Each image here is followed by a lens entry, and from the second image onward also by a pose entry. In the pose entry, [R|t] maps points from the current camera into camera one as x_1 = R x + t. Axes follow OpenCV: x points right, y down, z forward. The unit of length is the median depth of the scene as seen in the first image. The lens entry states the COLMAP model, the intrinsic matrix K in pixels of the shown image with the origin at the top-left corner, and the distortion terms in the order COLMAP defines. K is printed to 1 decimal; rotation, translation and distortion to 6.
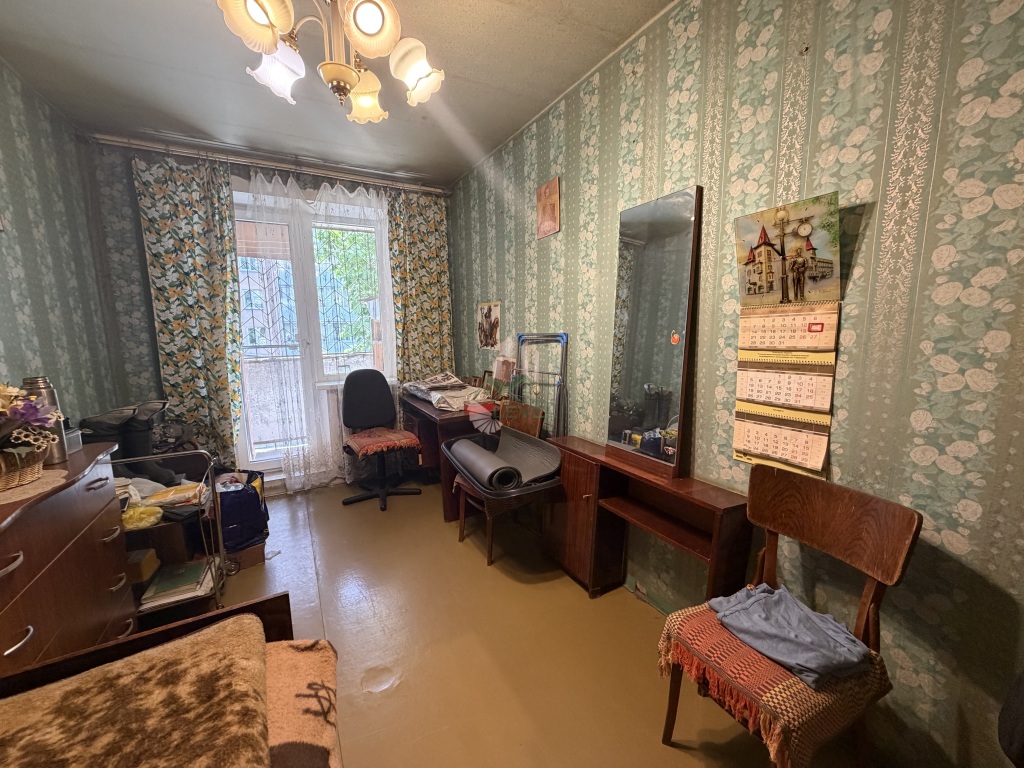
lens RADIAL K [[407.1, 0, 509.1], [0, 407.1, 387.1], [0, 0, 1]] dist [-0.000447, -0.000175]
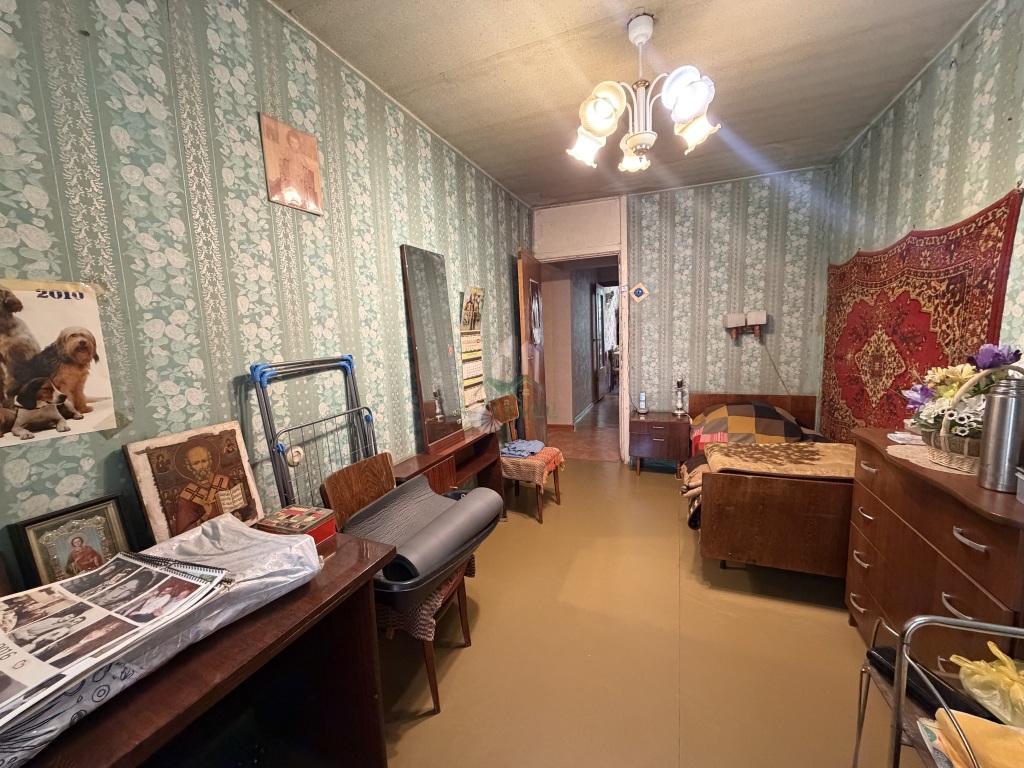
lens RADIAL K [[407.1, 0, 513.4], [0, 407.1, 383.2], [0, 0, 1]] dist [-0.000447, -0.000175]
pose [[-0.629106, -0.055652, 0.775325, -0.600532], [0.160870, 0.966518, 0.199907, -0.169651], [-0.760491, 0.250489, -0.599090, 1.130753]]
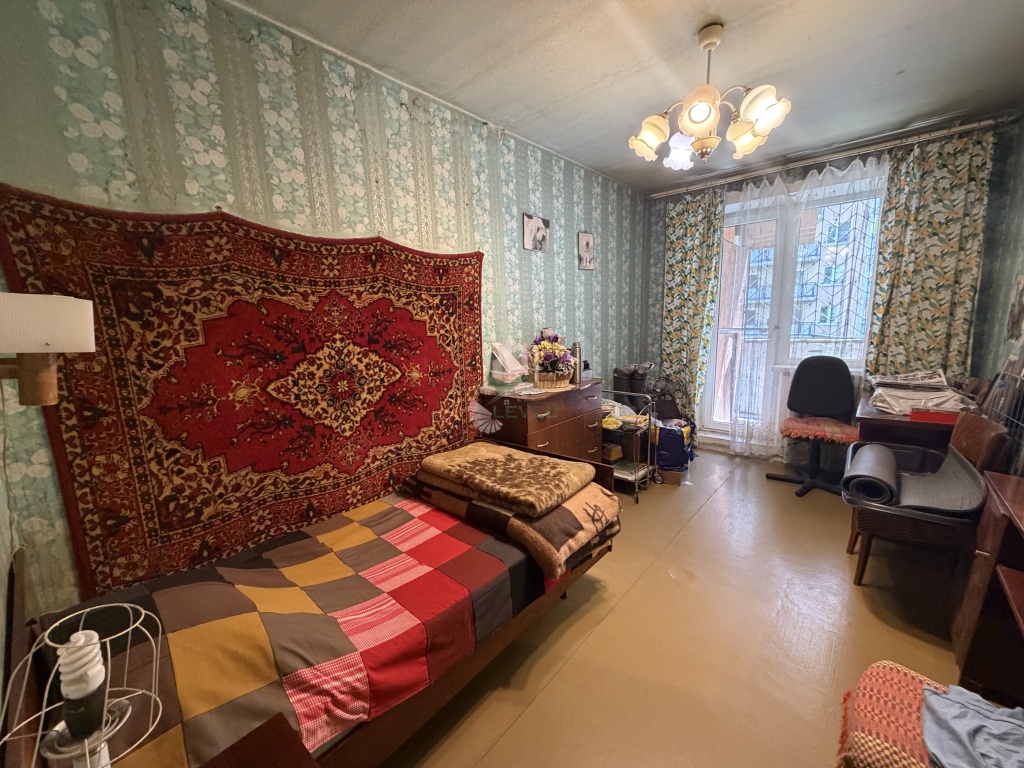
lens RADIAL K [[407.1, 0, 508.4], [0, 407.1, 388.4], [0, 0, 1]] dist [-0.000447, -0.000175]
pose [[0.331694, 0.165077, -0.928832, 0.405920], [-0.111489, 0.984531, 0.135162, -0.019359], [0.936776, 0.058722, 0.344967, -0.043505]]
